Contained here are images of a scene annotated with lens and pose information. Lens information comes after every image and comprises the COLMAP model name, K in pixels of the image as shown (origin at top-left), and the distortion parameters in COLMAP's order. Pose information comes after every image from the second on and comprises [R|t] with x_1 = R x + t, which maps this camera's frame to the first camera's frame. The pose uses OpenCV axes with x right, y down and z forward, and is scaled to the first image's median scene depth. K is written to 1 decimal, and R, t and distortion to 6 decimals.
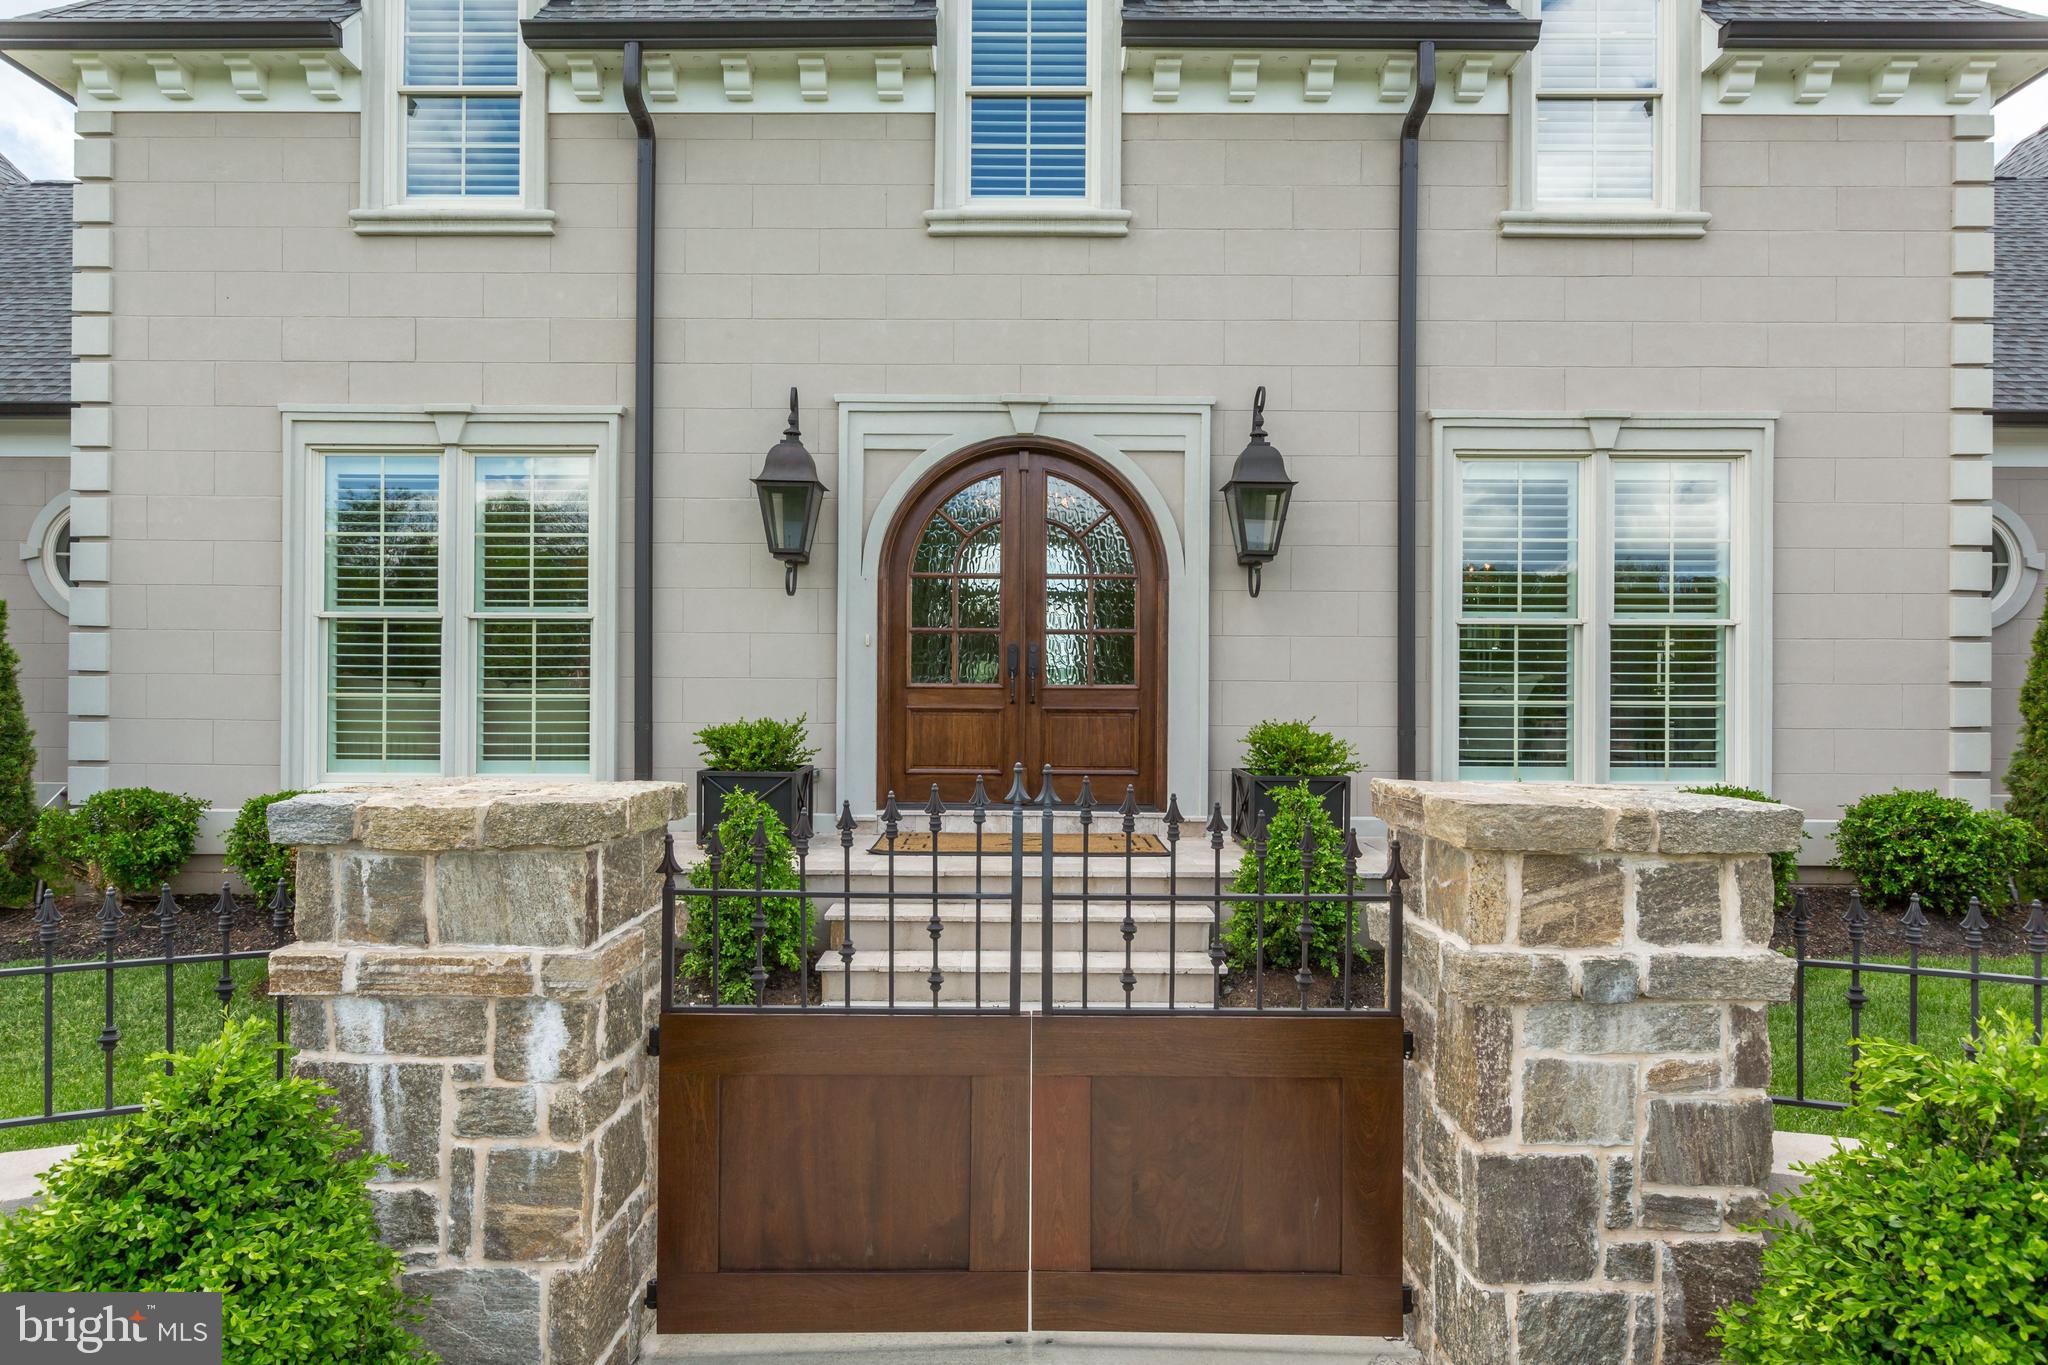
lens RADIAL K [[1235.2, 0, 1006.7], [0, 1235.2, 695.8], [0, 0, 1]] dist [0.000439, -0.000169]
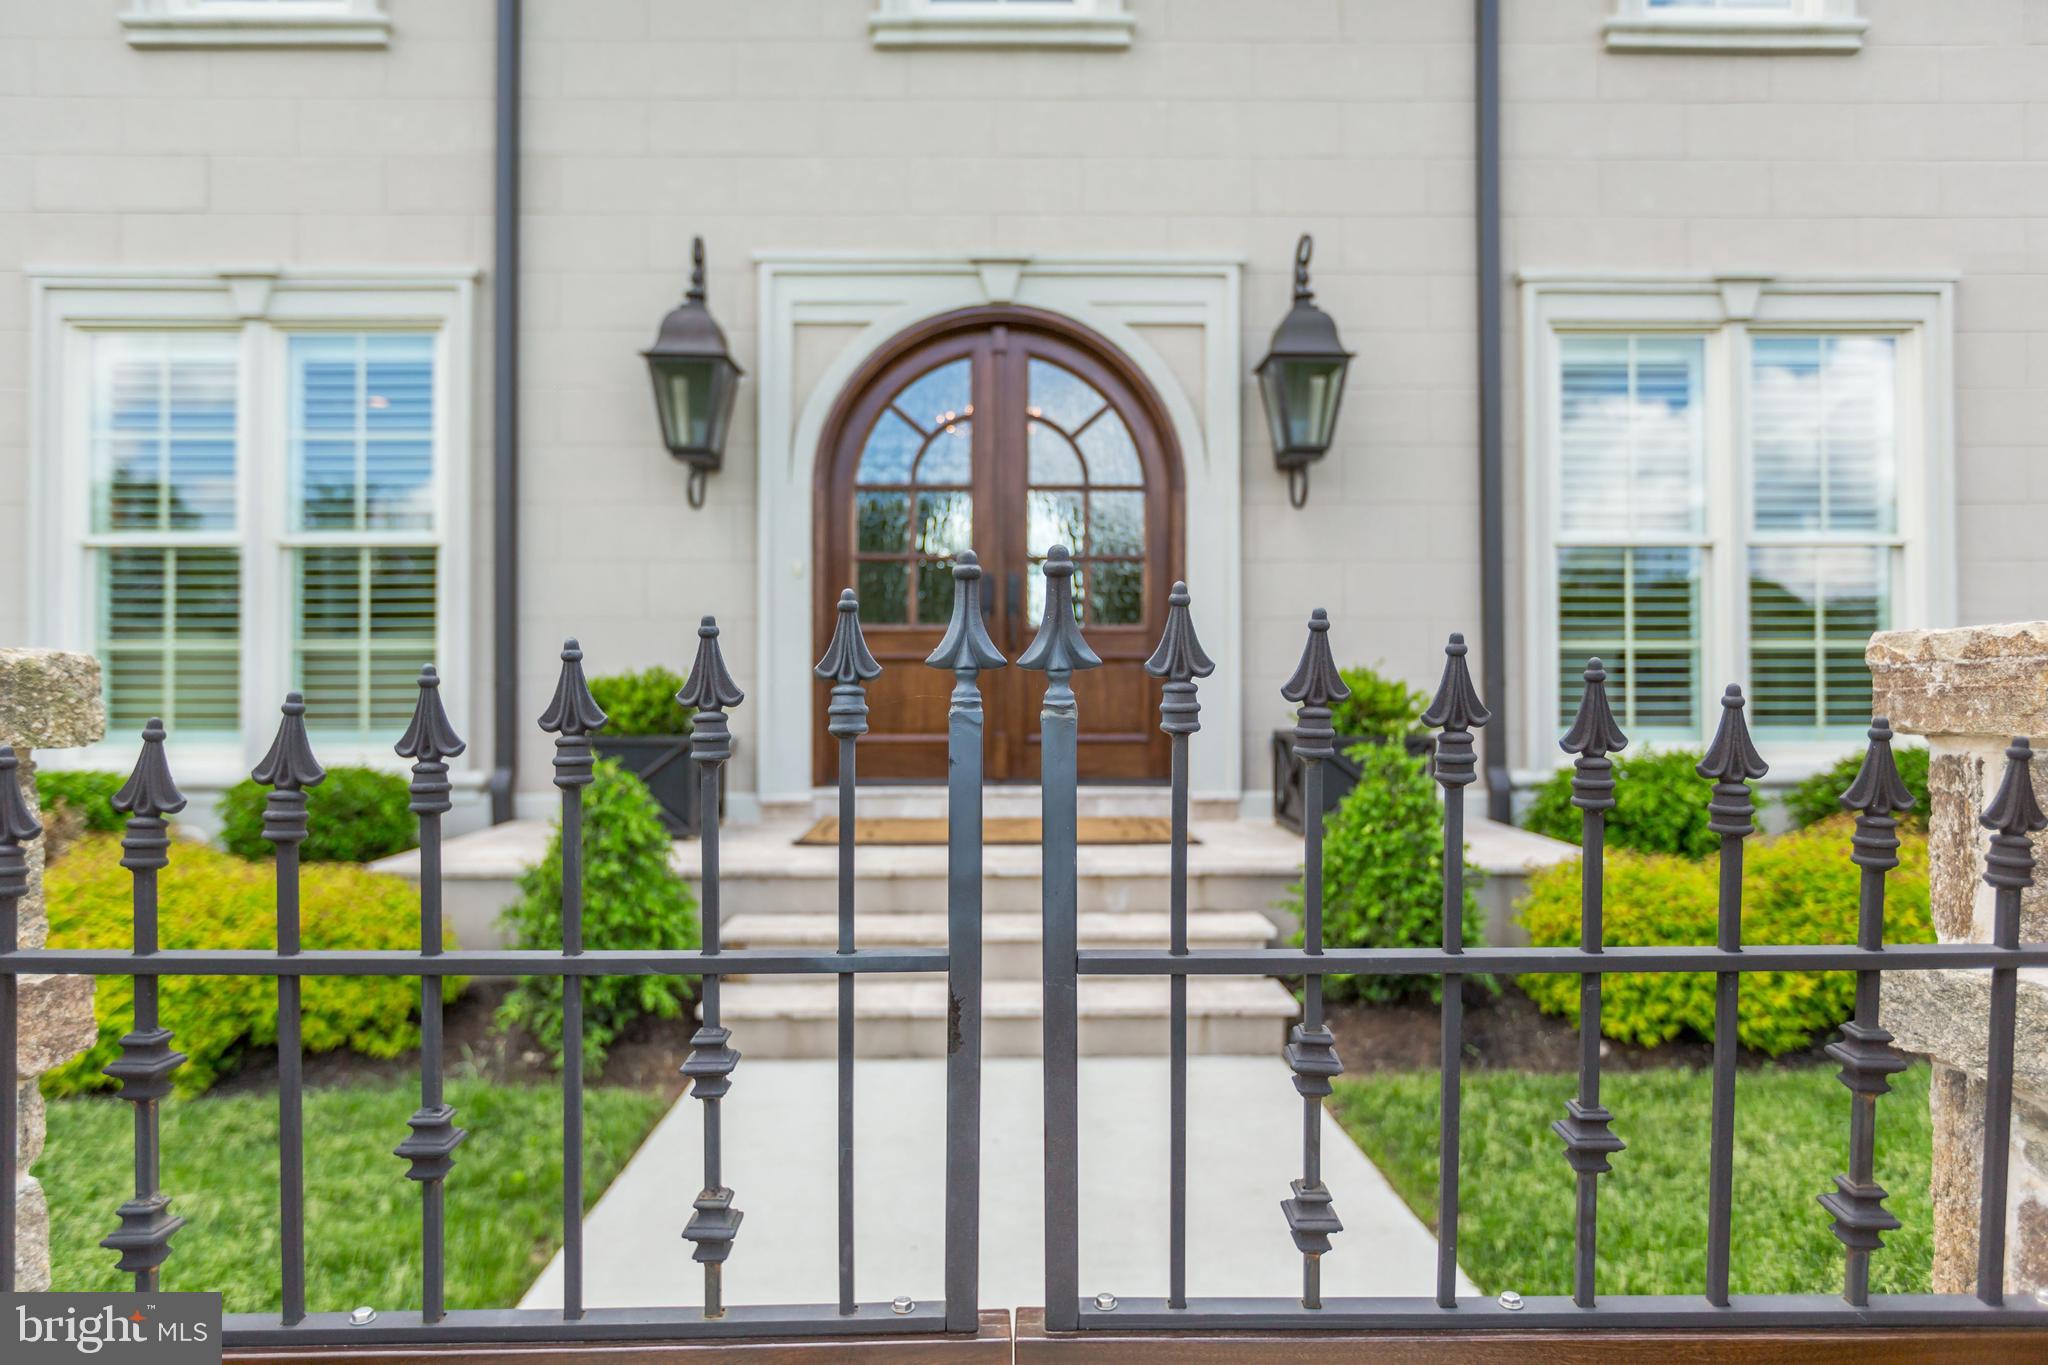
lens RADIAL K [[1272.0, 0, 1009.4], [0, 1272.0, 668.9], [0, 0, 1]] dist [0.000425, -0.000748]
pose [[0.999815, -0.007719, 0.017639, 0.004610], [0.007936, 0.999894, -0.012245, 0.028336], [-0.017543, 0.012383, 0.999769, 0.205706]]
